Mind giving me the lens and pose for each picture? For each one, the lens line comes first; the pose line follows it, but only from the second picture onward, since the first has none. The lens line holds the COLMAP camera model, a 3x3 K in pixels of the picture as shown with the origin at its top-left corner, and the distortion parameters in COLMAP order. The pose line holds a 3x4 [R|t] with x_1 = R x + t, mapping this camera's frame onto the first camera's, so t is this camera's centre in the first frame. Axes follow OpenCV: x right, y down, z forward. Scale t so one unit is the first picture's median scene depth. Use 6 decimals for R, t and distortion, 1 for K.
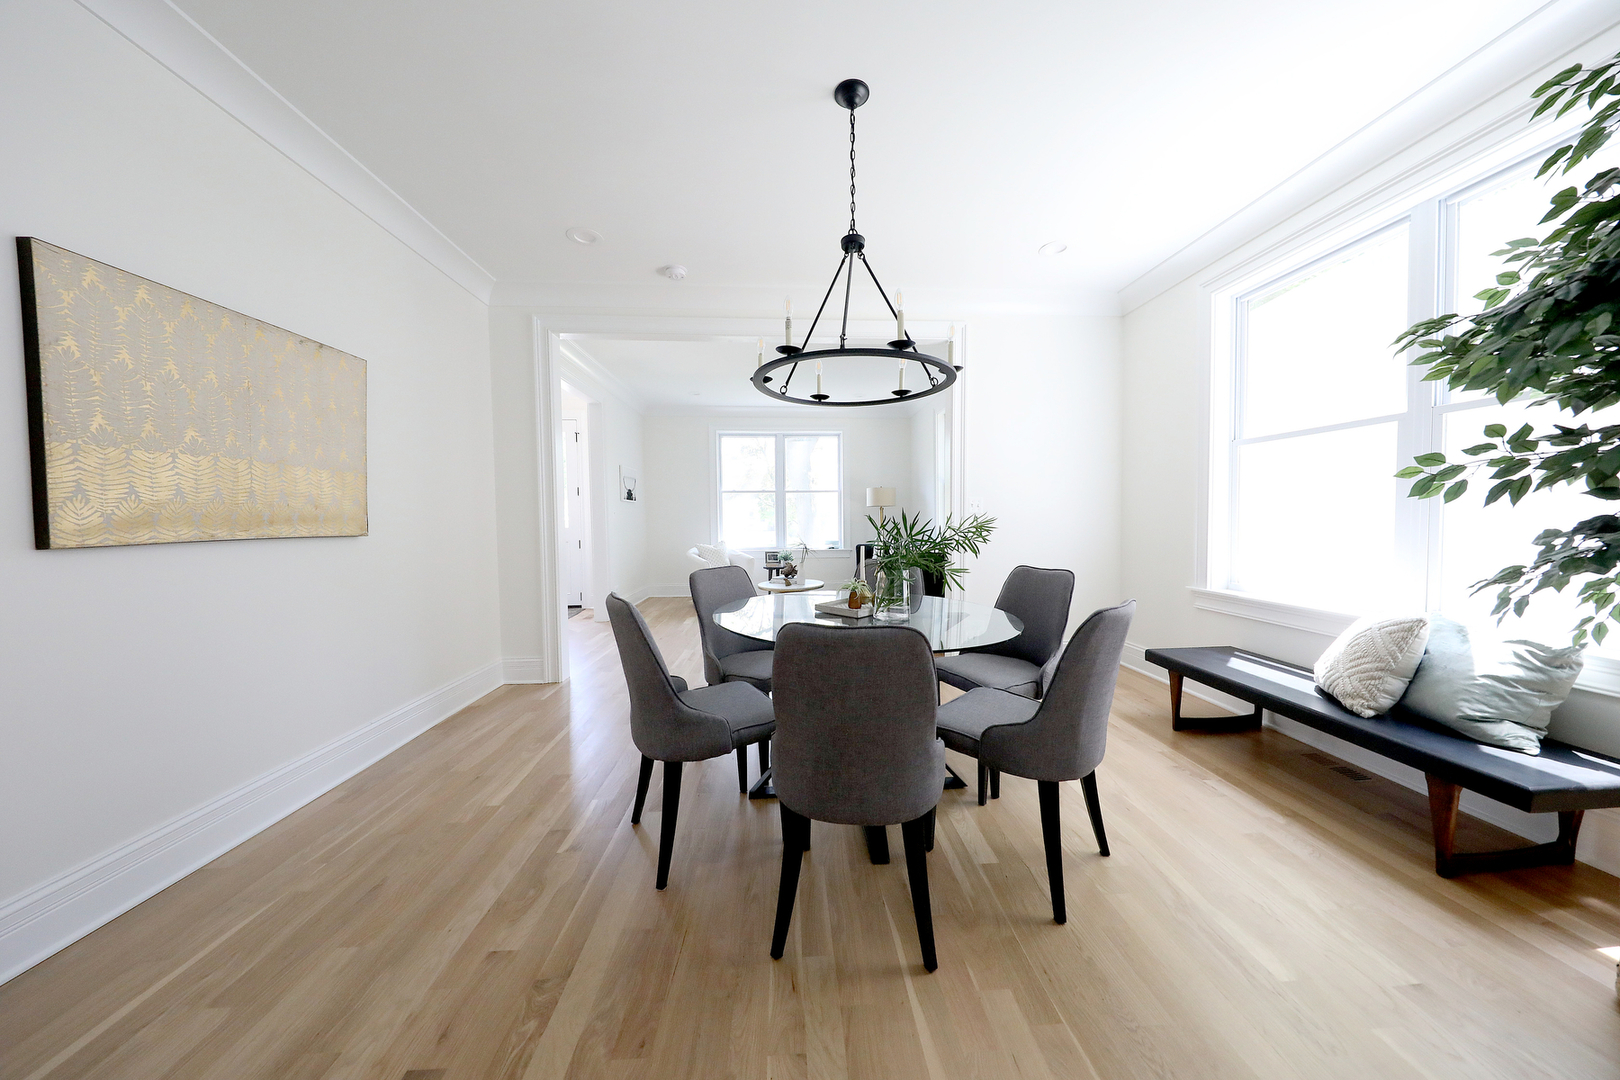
lens RADIAL K [[494.0, 0, 810.0], [0, 494.0, 540.0], [0, 0, 1]] dist [-0.013415, -0.000113]
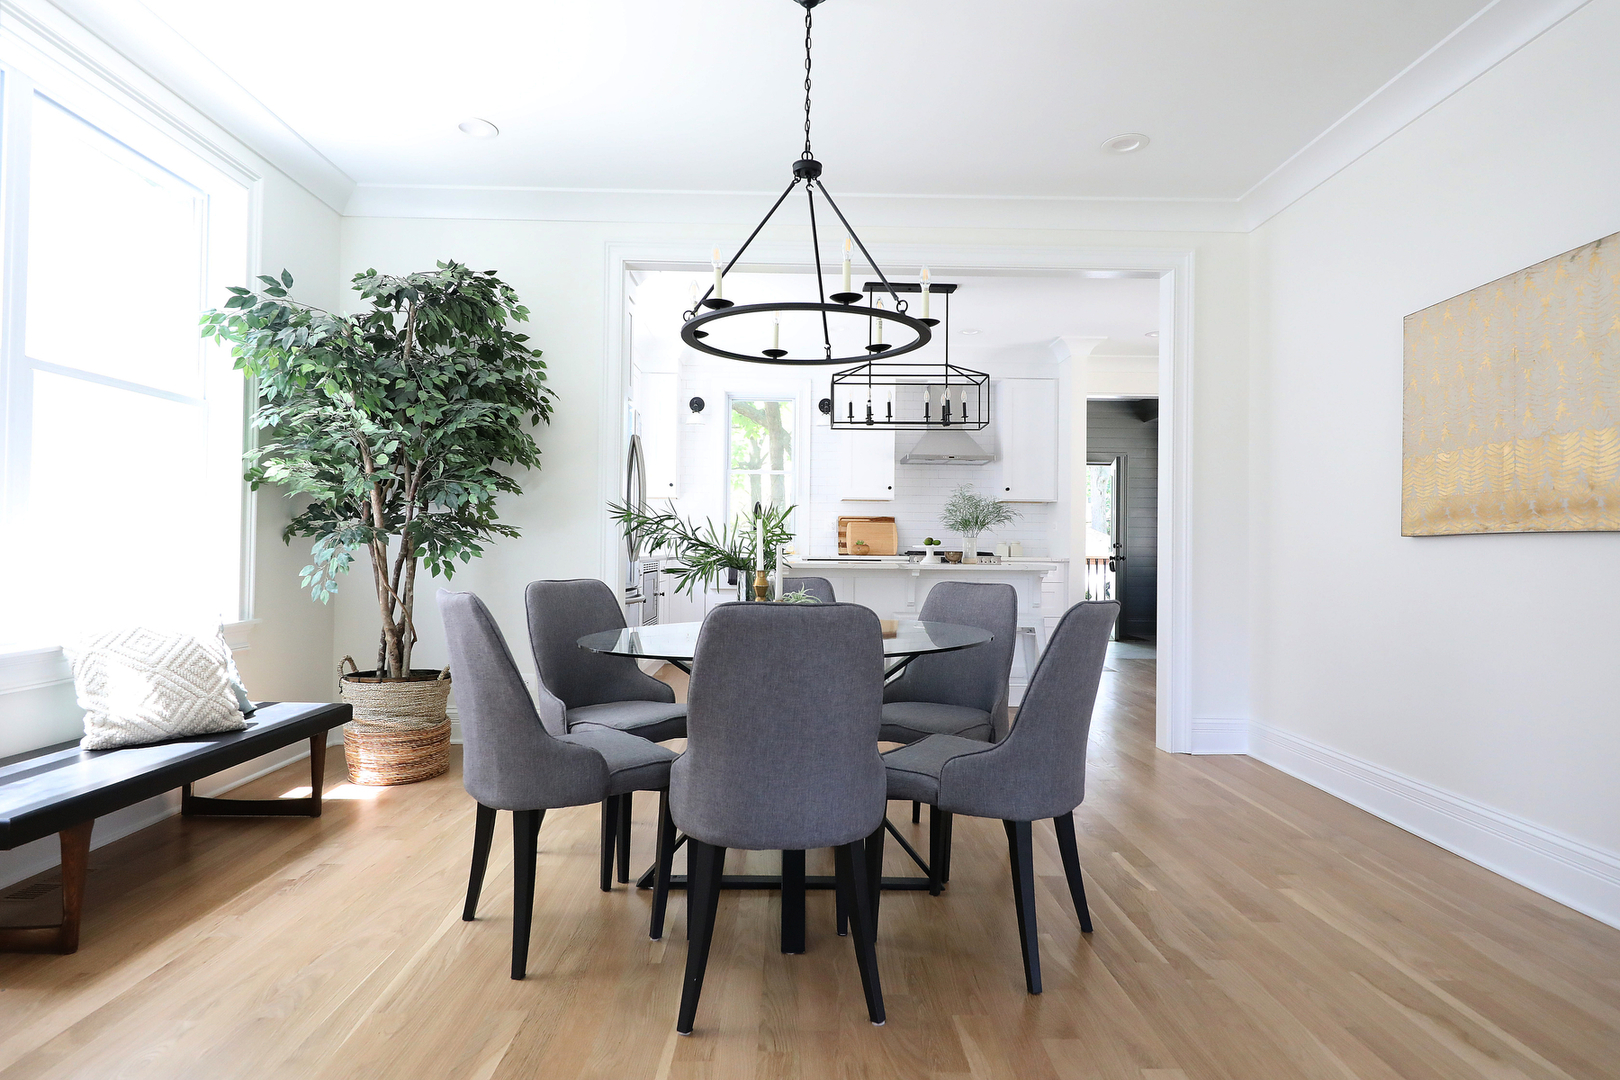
lens RADIAL K [[878.0, 0, 810.0], [0, 878.0, 540.0], [0, 0, 1]] dist [0.000216, 0.000093]
pose [[-0.999435, -0.001598, 0.033575, 0.033828], [-0.000564, 0.999526, 0.030795, -0.034004], [-0.033609, 0.030759, -0.998962, 2.485820]]
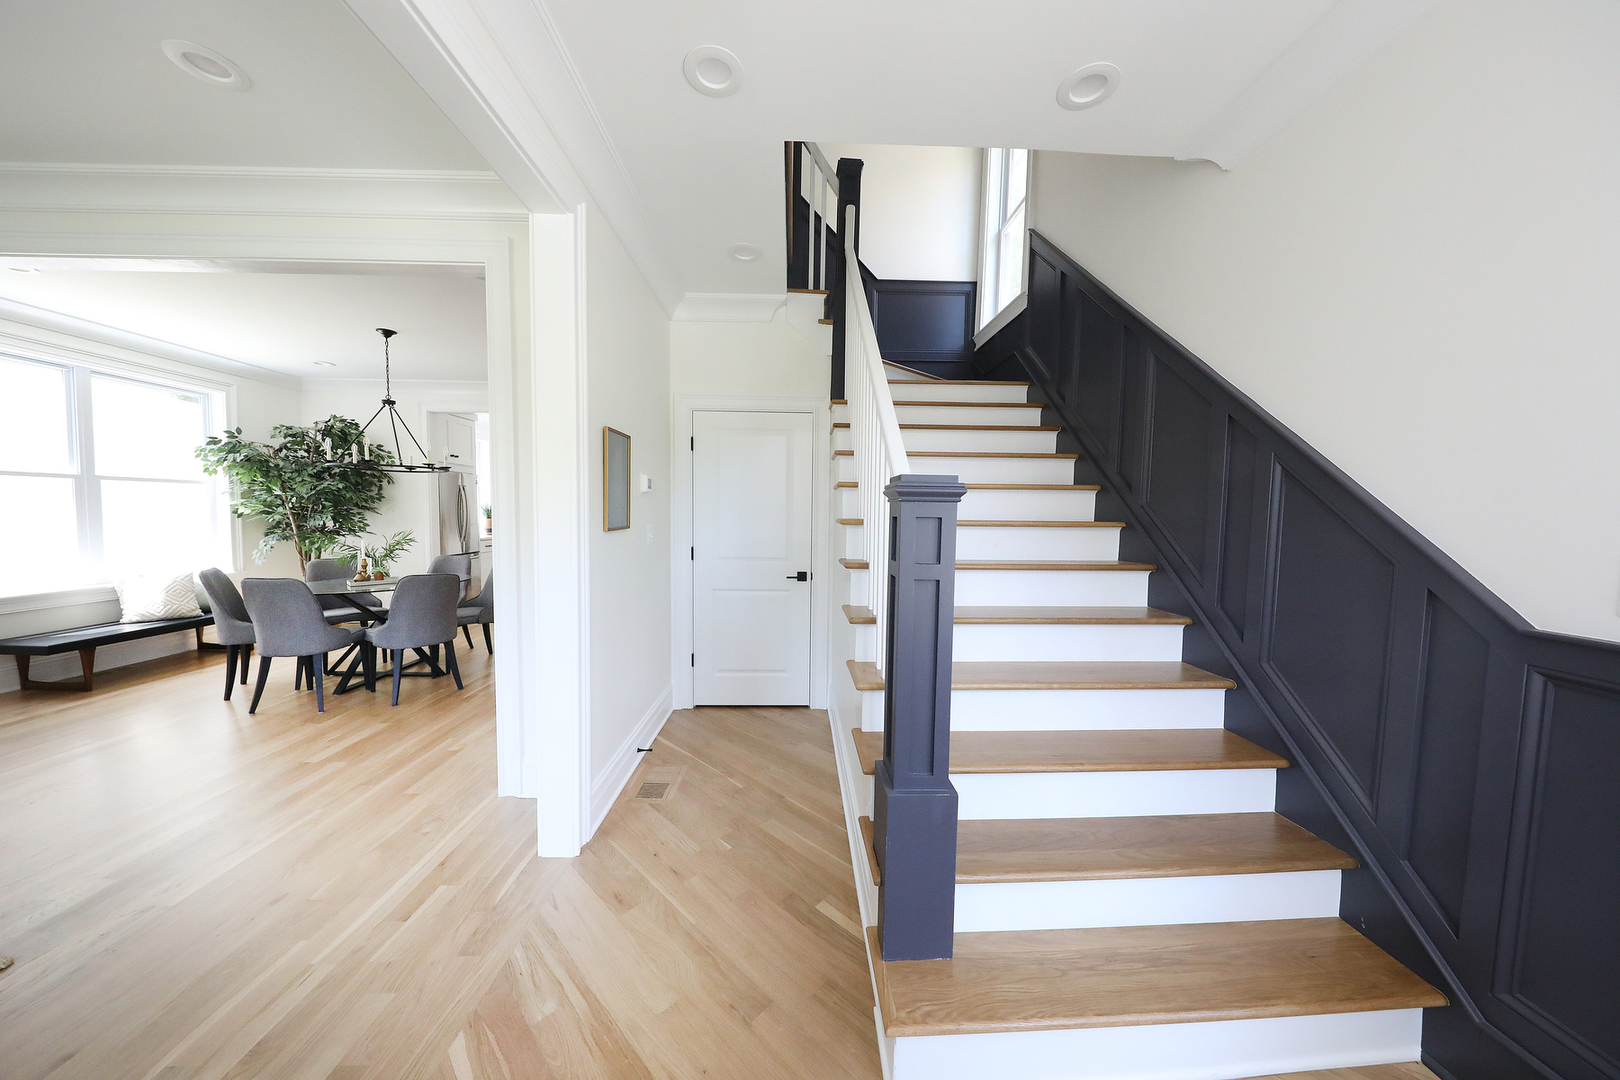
lens RADIAL K [[494.0, 0, 810.0], [0, 494.0, 540.0], [0, 0, 1]] dist [-0.013415, -0.000113]
pose [[-0.999951, -0.004468, 0.008803, -1.737603], [-0.003512, 0.994376, 0.105845, -0.248859], [-0.009227, 0.105809, -0.994344, 3.133057]]
